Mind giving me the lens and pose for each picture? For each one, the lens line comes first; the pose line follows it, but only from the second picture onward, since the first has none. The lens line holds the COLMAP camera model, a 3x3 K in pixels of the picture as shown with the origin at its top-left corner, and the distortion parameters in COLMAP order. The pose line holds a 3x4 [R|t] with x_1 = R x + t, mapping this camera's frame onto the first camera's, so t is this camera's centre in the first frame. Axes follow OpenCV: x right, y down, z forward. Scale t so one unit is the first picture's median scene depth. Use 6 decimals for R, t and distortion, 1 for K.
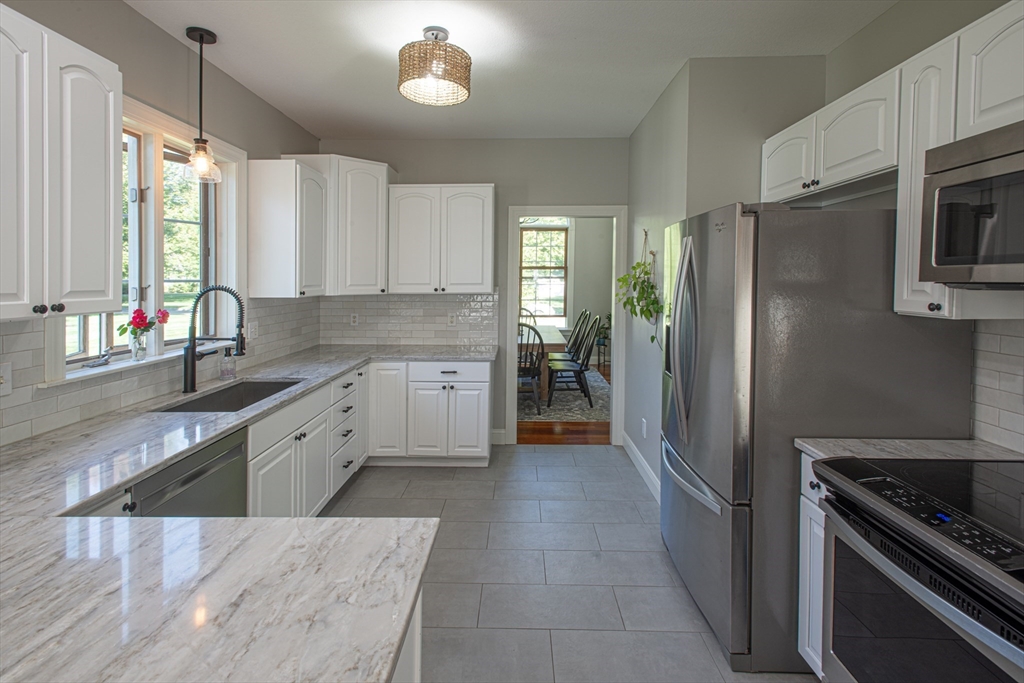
lens RADIAL K [[502.2, 0, 502.4], [0, 502.2, 298.8], [0, 0, 1]] dist [0.022466, -0.008527]
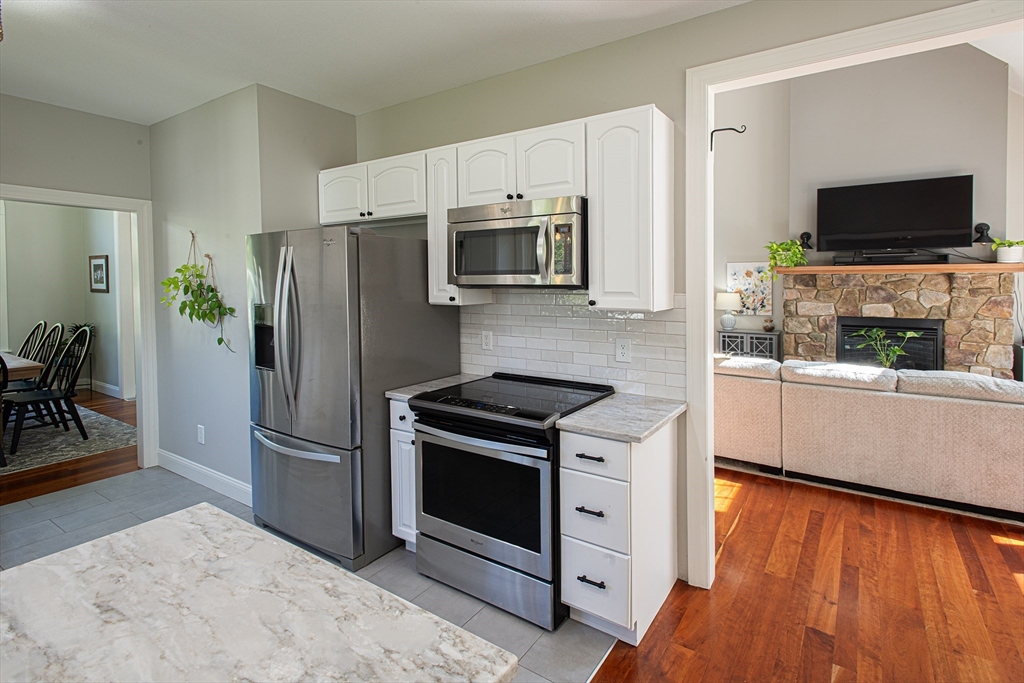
lens RADIAL K [[517.5, 0, 506.6], [0, 517.5, 297.9], [0, 0, 1]] dist [0.022725, -0.006729]
pose [[0.545633, -0.024314, 0.837671, -0.325330], [0.031152, 0.999477, 0.008719, 0.001951], [-0.837445, 0.021338, 0.546105, -0.079006]]
